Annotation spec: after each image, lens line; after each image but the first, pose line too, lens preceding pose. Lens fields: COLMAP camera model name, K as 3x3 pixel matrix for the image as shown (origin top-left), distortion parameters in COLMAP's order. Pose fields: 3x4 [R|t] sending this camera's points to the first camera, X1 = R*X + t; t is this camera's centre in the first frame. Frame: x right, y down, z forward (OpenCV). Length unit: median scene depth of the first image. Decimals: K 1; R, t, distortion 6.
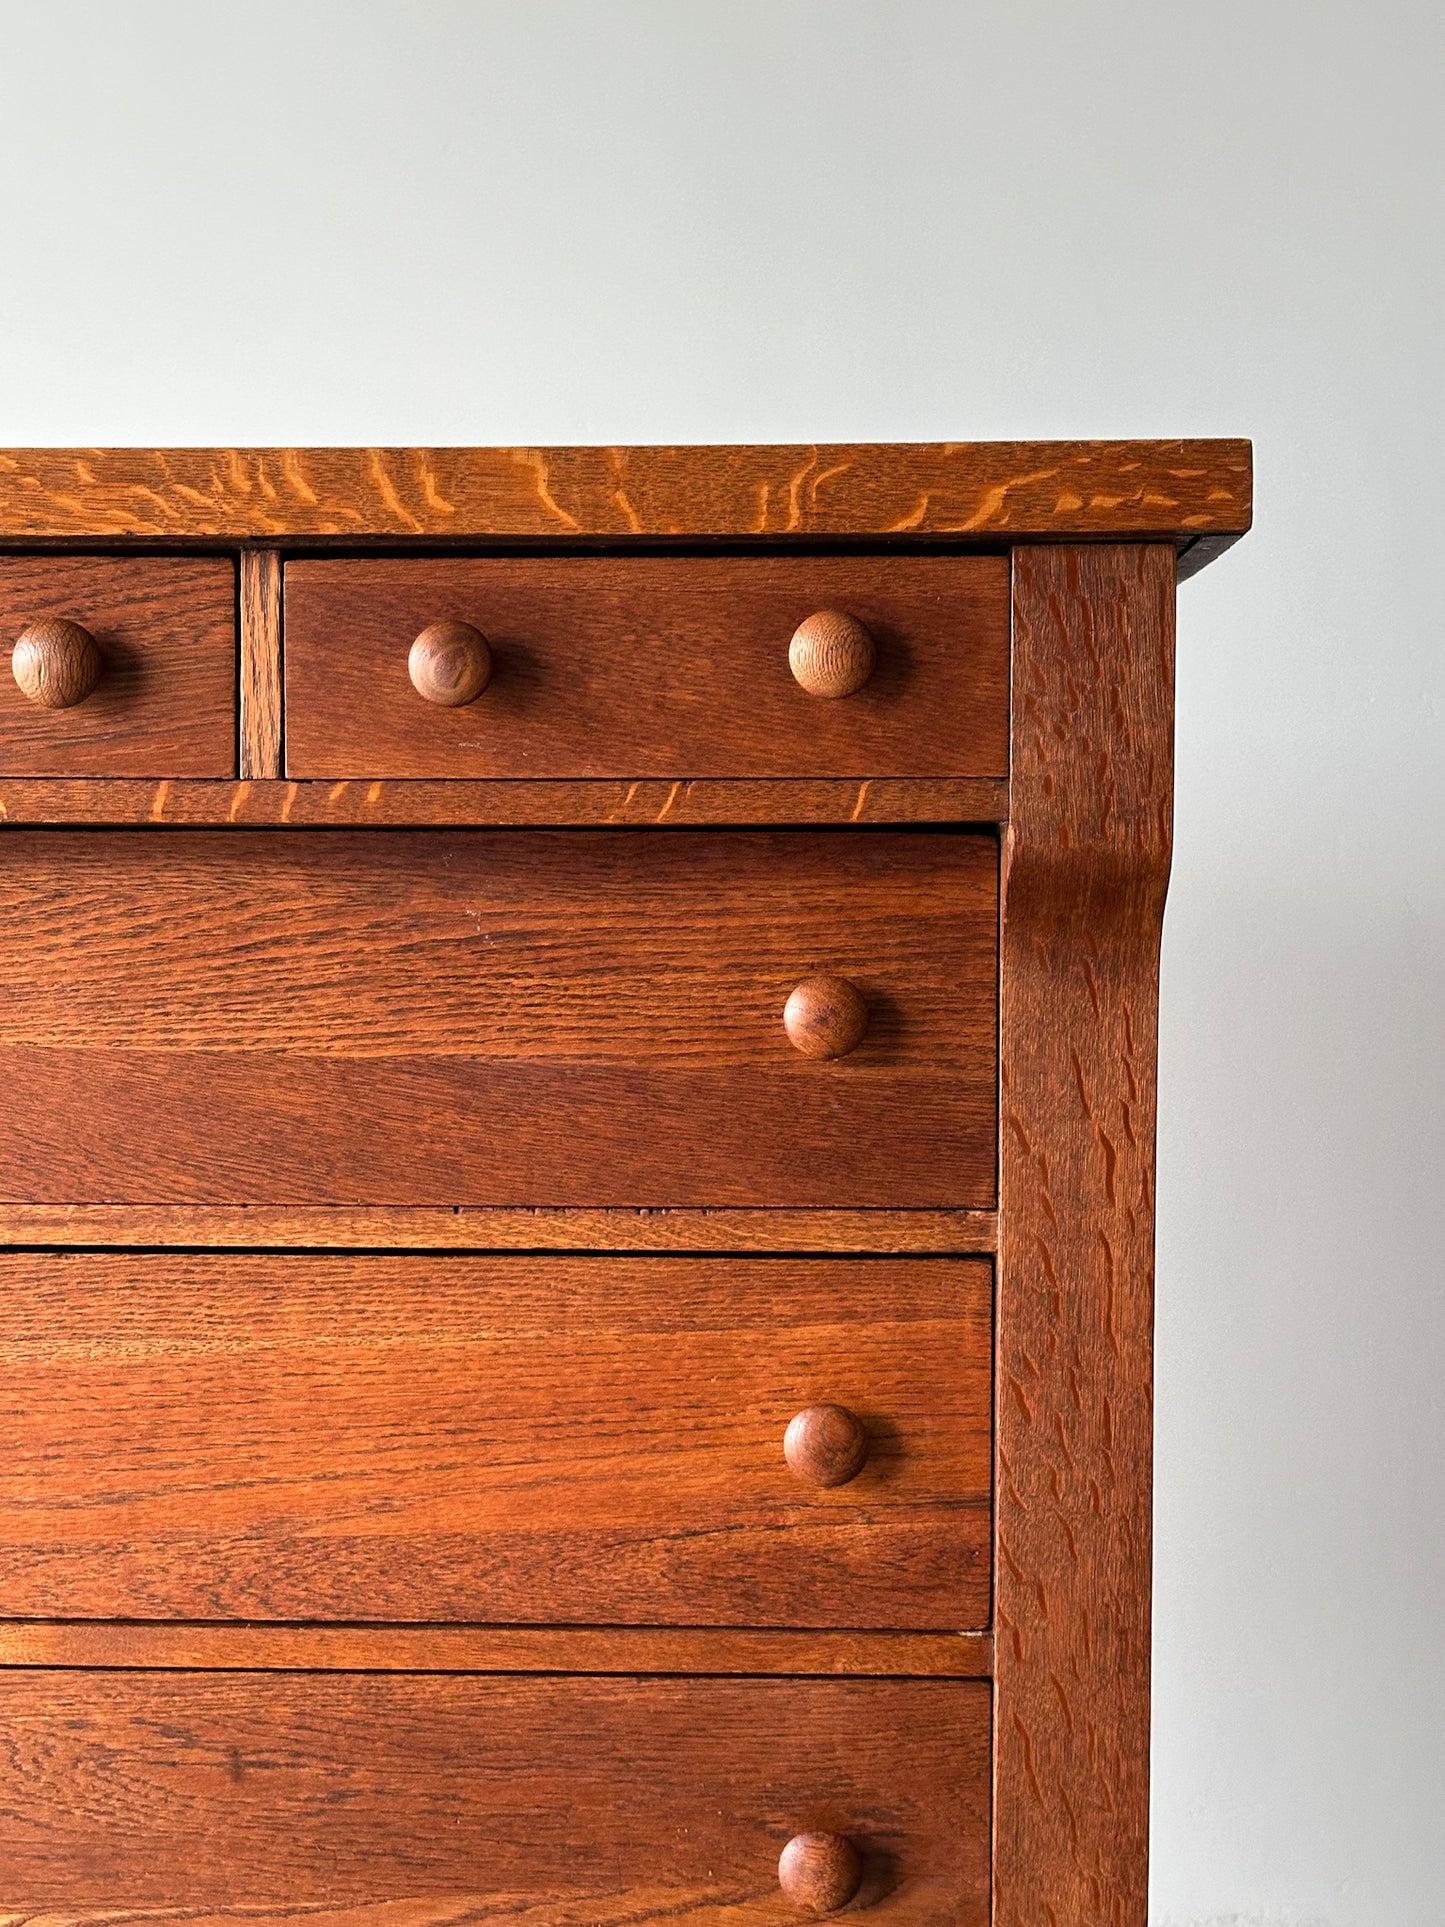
lens RADIAL K [[2771.2, 0, 725.3], [0, 2771.2, 1003.2], [0, 0, 1]] dist [0.055633, -0.155734]
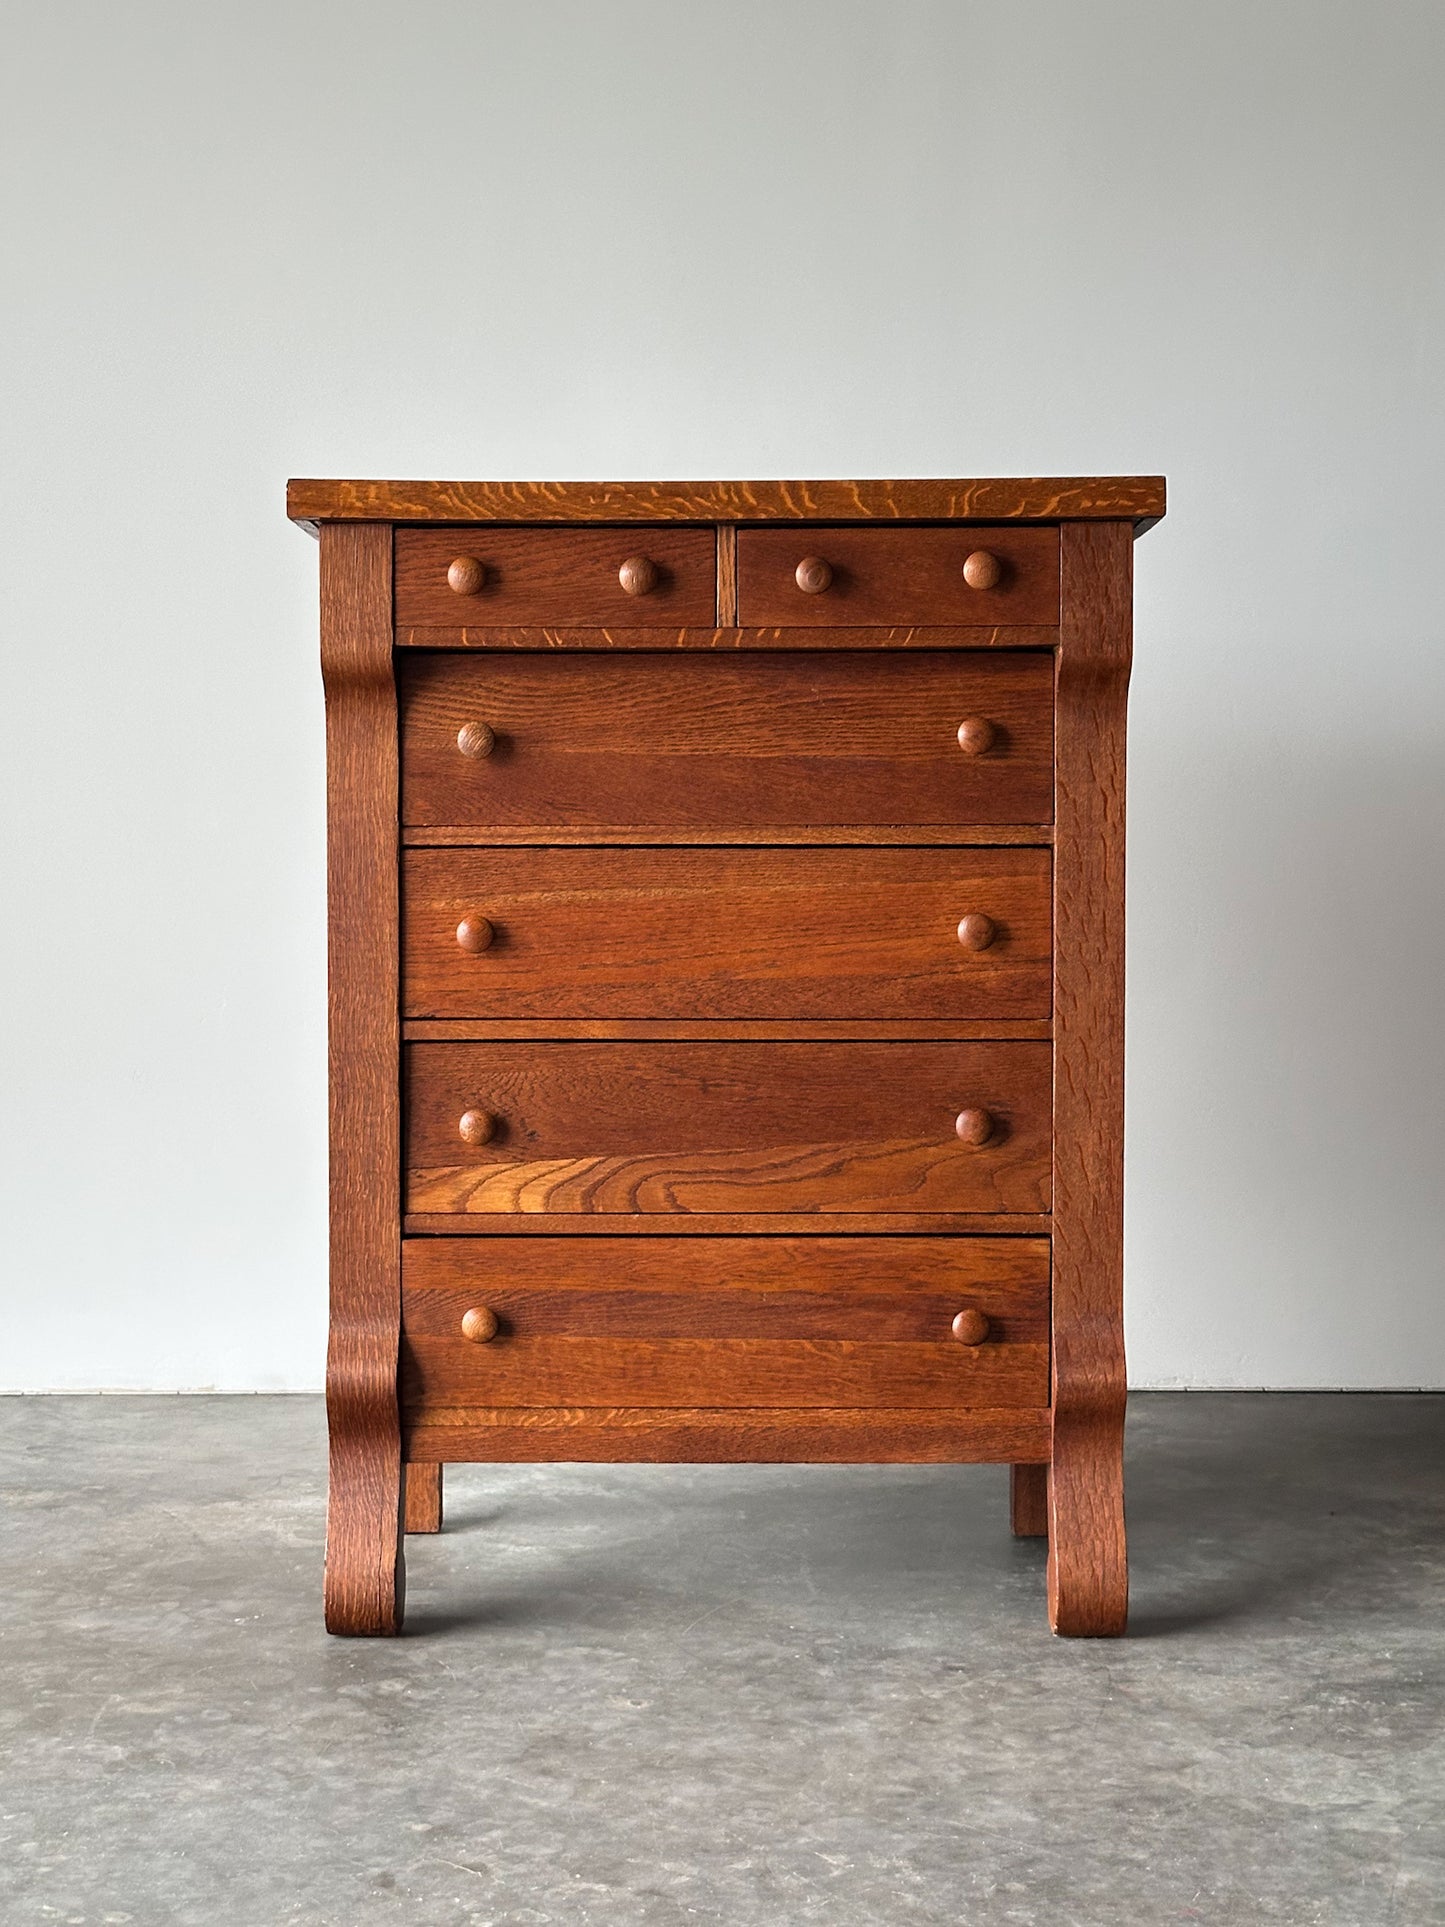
lens RADIAL K [[2892.2, 0, 722.5], [0, 2892.2, 963.5], [0, 0, 1]] dist [0.039291, -0.066046]
pose [[0.999774, -0.005843, 0.020459, -0.210767], [0.006068, 0.999921, -0.010975, 0.207011], [-0.020393, 0.011097, 0.999730, -1.276783]]
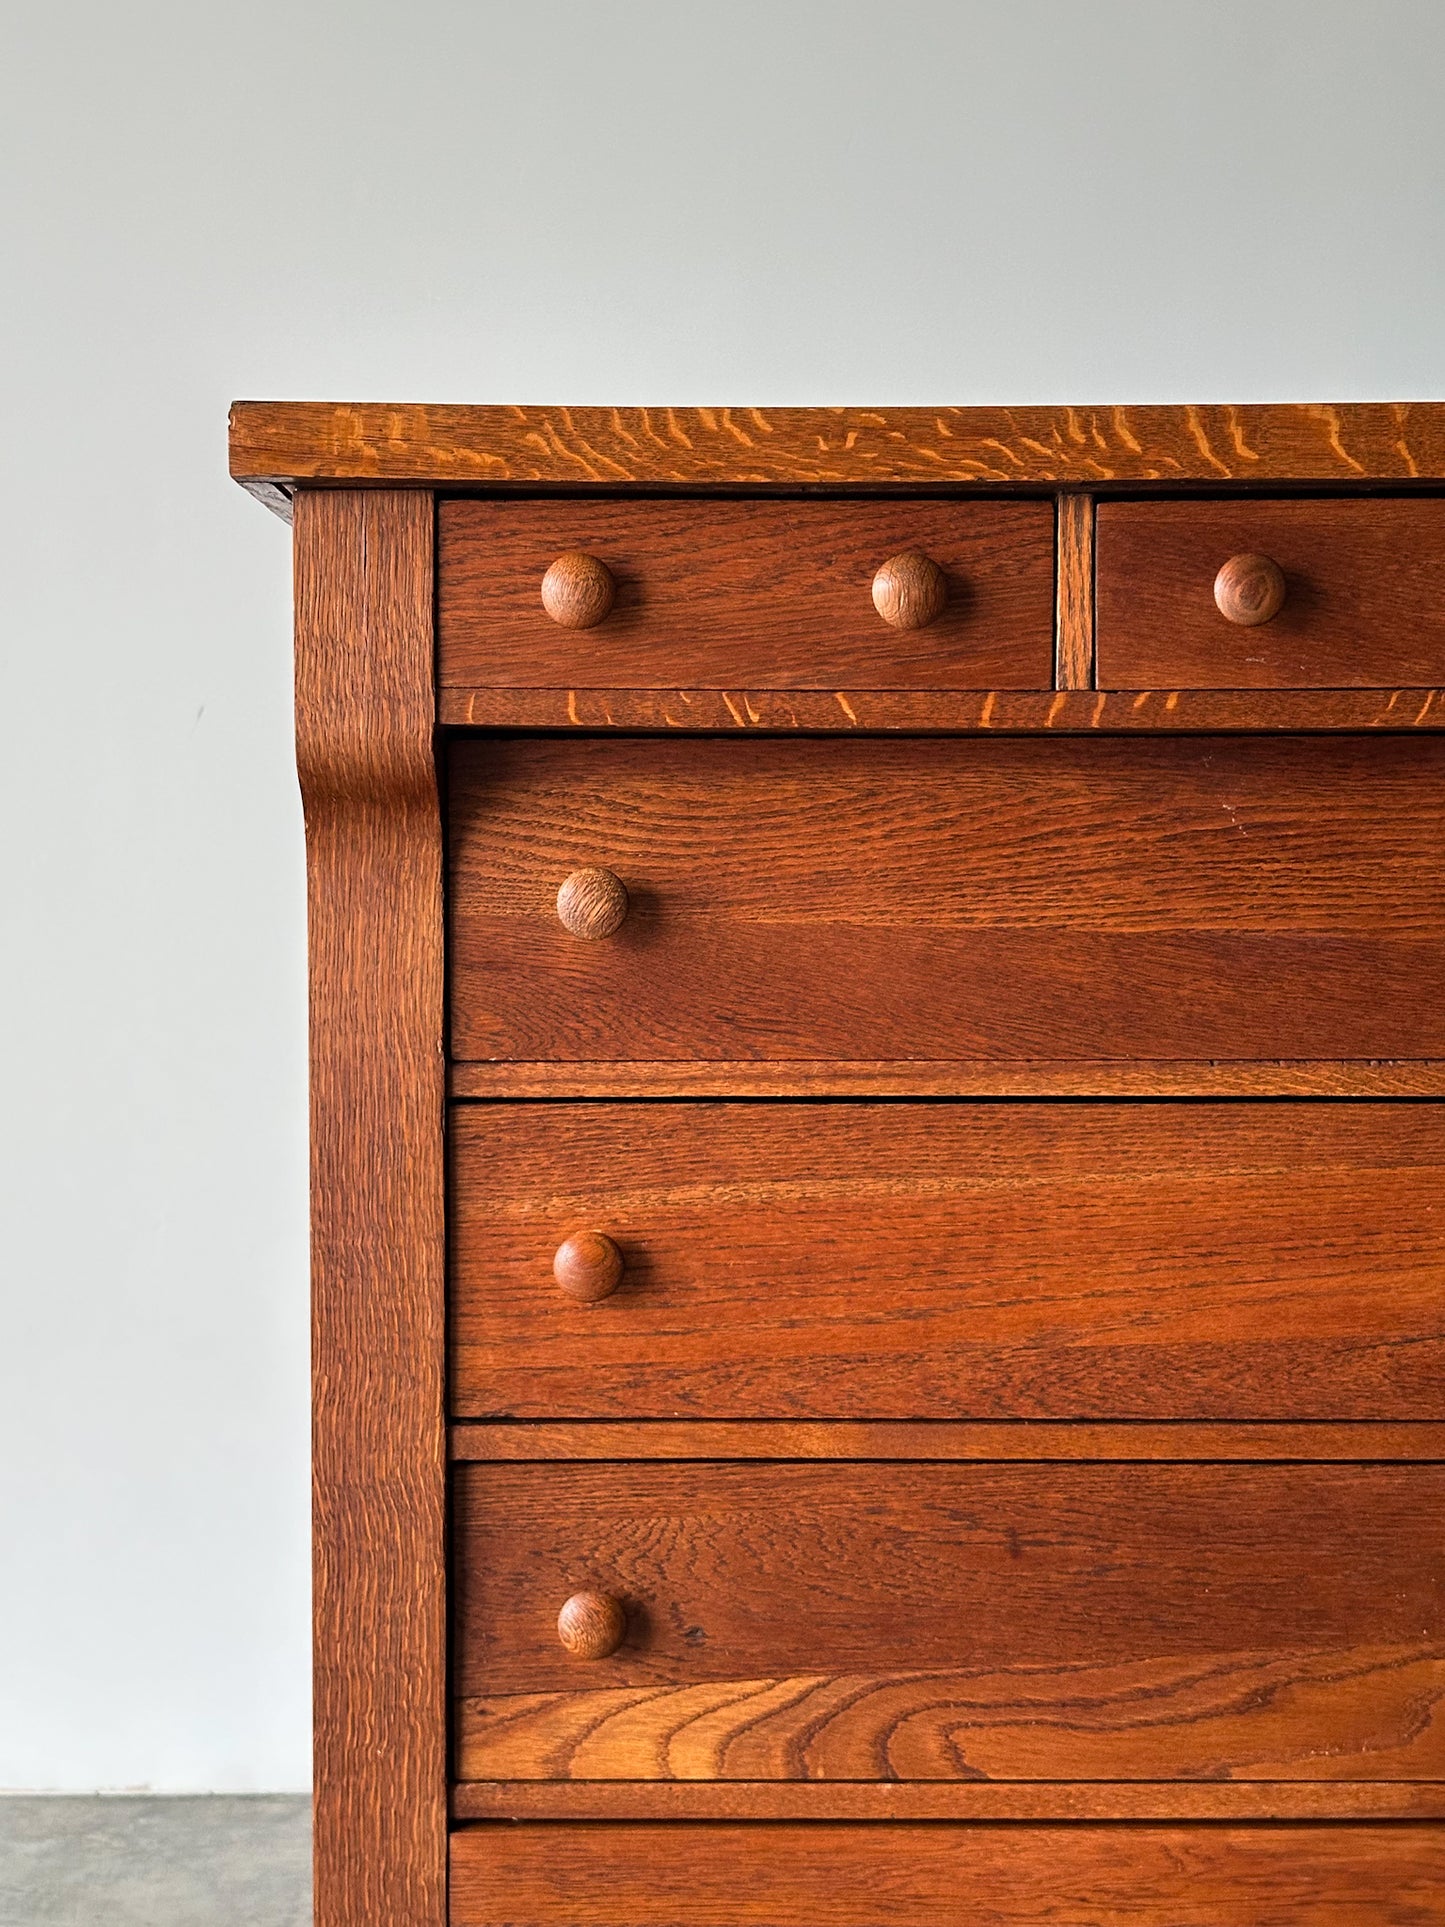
lens RADIAL K [[2771.2, 0, 725.3], [0, 2771.2, 1003.2], [0, 0, 1]] dist [0.055633, -0.155734]
pose [[0.999562, -0.006103, 0.028943, -0.334451], [0.006043, 0.999979, 0.002161, 0.045667], [-0.028956, -0.001985, 0.999579, -0.157674]]
